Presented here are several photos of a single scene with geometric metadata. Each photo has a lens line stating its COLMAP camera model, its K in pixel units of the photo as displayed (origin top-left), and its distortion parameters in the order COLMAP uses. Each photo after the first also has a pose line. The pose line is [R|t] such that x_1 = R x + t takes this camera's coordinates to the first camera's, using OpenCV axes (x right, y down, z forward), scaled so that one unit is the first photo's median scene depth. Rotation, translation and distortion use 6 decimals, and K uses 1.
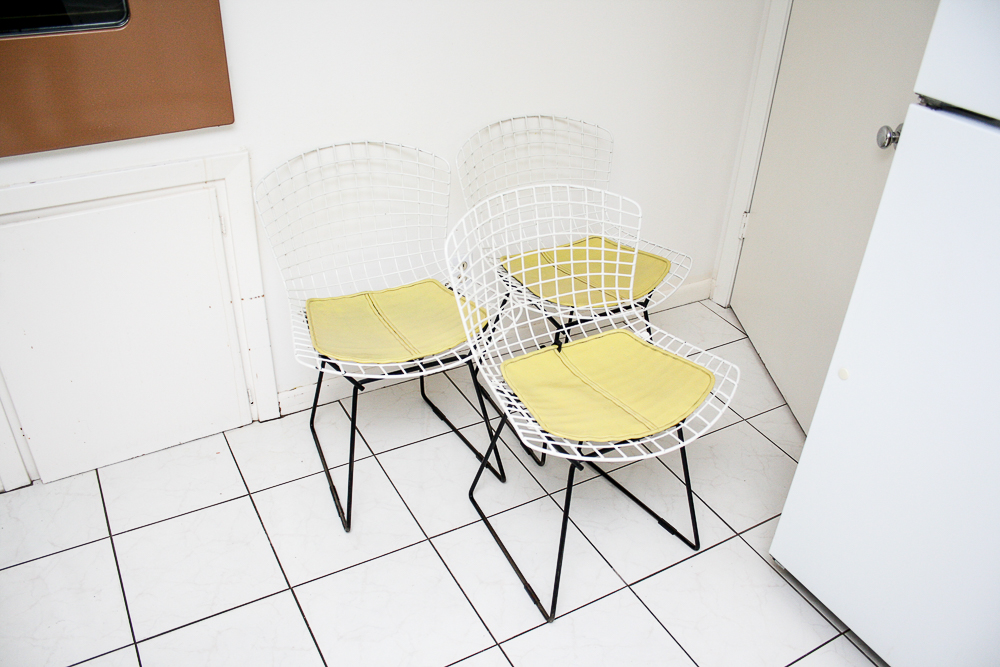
lens RADIAL K [[829.2, 0, 500.0], [0, 829.2, 333.5], [0, 0, 1]] dist [-0.153488, 0.130198]
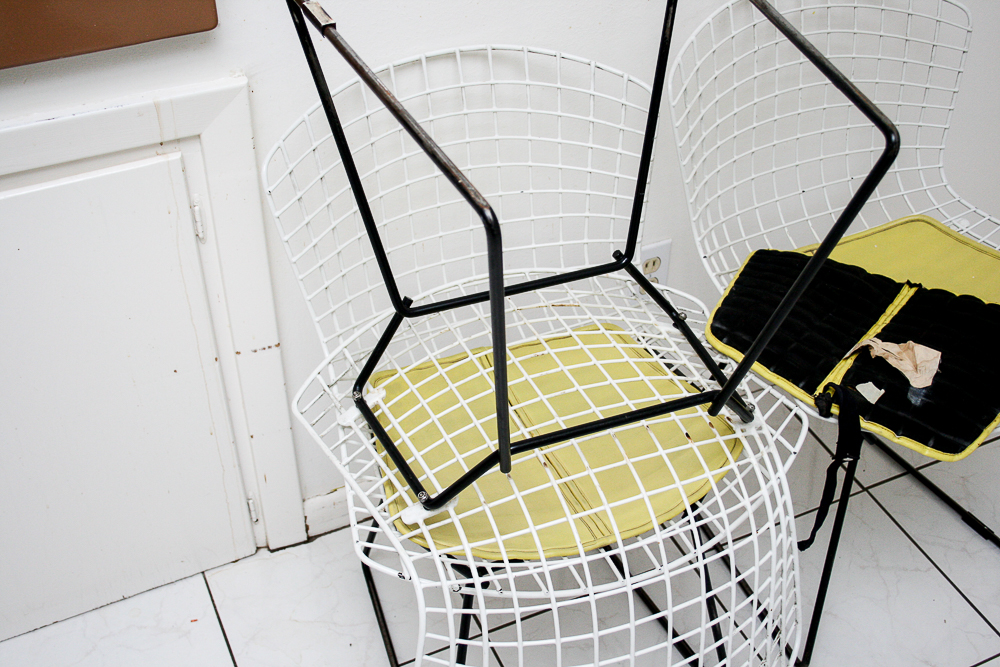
lens RADIAL K [[1200.4, 0, 500.0], [0, 1200.4, 333.5], [0, 0, 1]] dist [-0.045509, 0.012210]
pose [[0.997129, 0.029855, -0.069588, -0.106016], [-0.020138, 0.990453, 0.136374, -0.171205], [0.072995, -0.134581, 0.988210, 0.288600]]
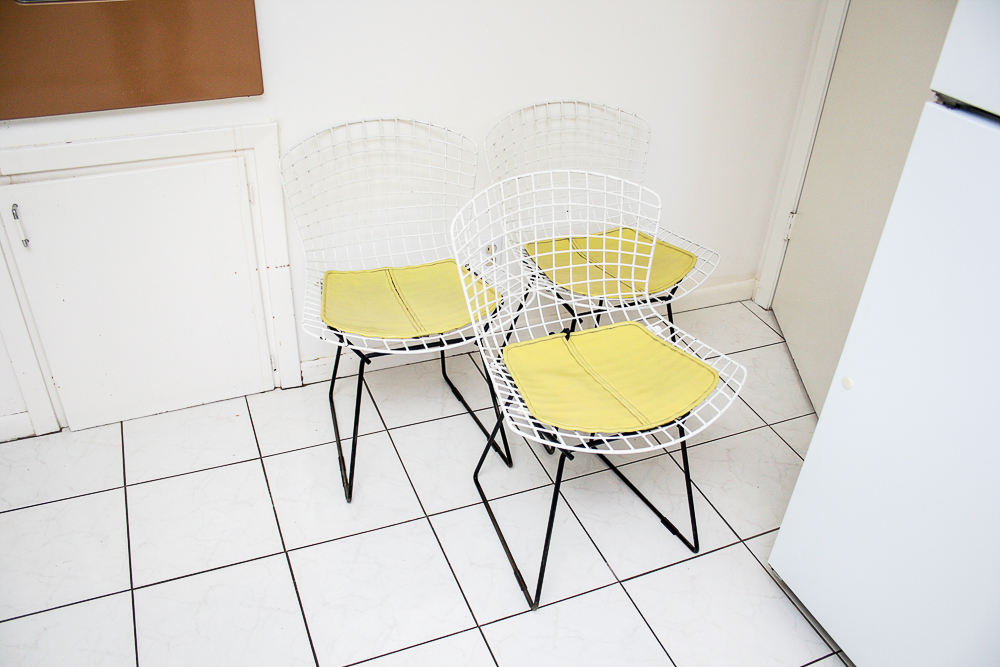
lens RADIAL K [[829.2, 0, 500.0], [0, 829.2, 333.5], [0, 0, 1]] dist [-0.153488, 0.130198]
pose [[0.993036, 0.070825, -0.094140, 0.080698], [-0.069547, 0.997437, 0.016789, 0.003381], [0.095088, -0.010125, 0.995417, 0.007188]]
